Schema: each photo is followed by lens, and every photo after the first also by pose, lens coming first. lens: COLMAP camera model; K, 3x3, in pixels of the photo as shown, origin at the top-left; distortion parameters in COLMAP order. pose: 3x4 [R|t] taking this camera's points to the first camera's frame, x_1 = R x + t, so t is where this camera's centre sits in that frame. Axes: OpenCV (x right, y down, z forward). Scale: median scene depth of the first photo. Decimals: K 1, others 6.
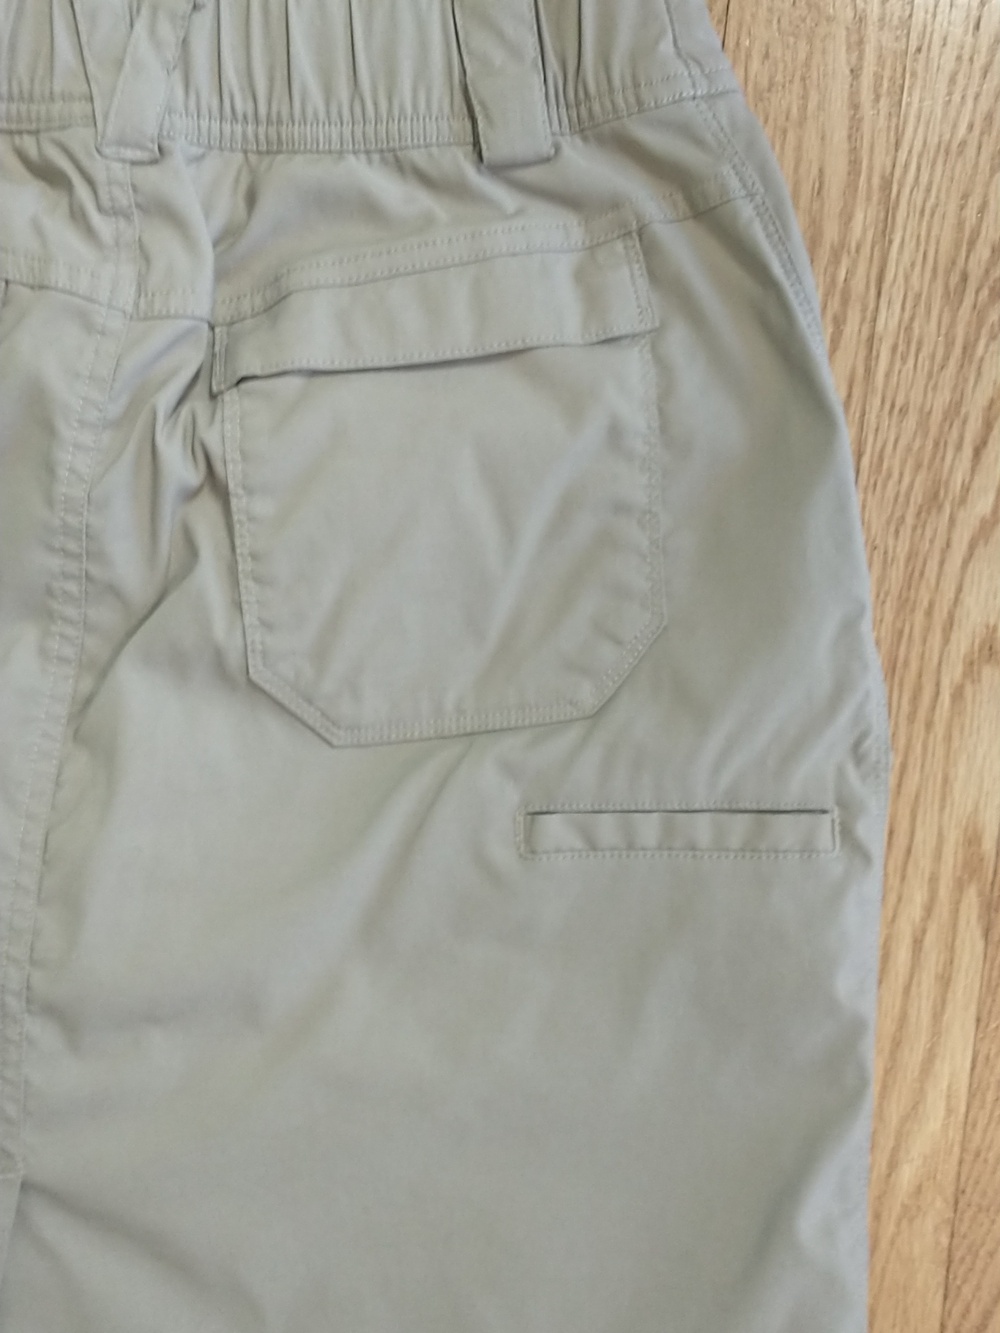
lens RADIAL K [[1705.0, 0, 500.0], [0, 1705.0, 666.5], [0, 0, 1]] dist [0.199214, -0.713592]
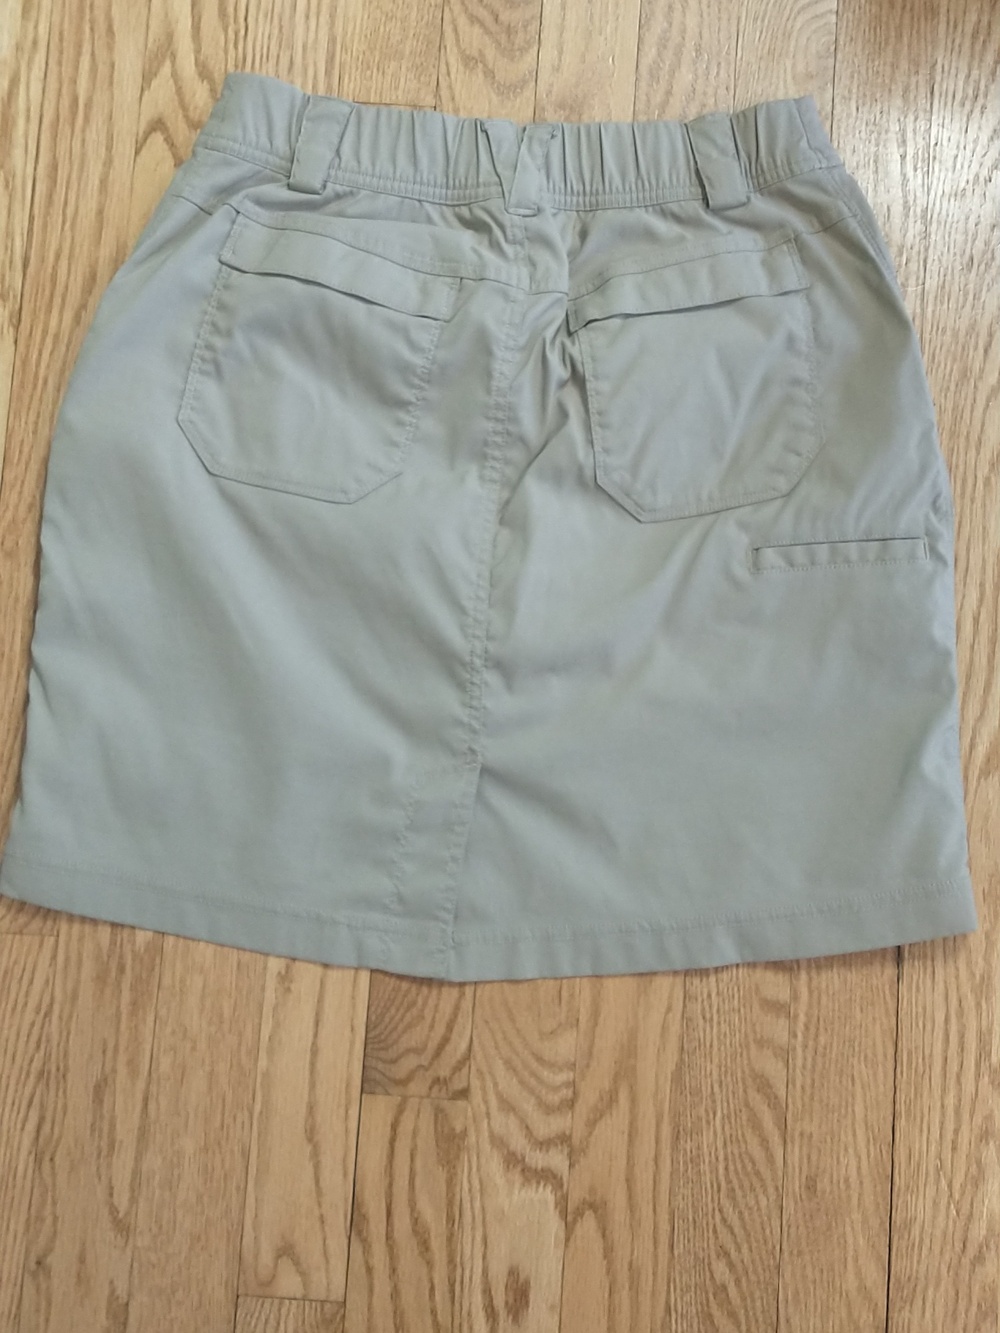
lens RADIAL K [[1705.0, 0, 500.0], [0, 1705.0, 666.5], [0, 0, 1]] dist [0.199214, -0.713592]
pose [[0.999028, -0.043755, 0.005411, -0.267798], [0.044062, 0.986675, -0.156621, 0.481243], [0.001514, 0.156708, 0.987644, -0.770019]]
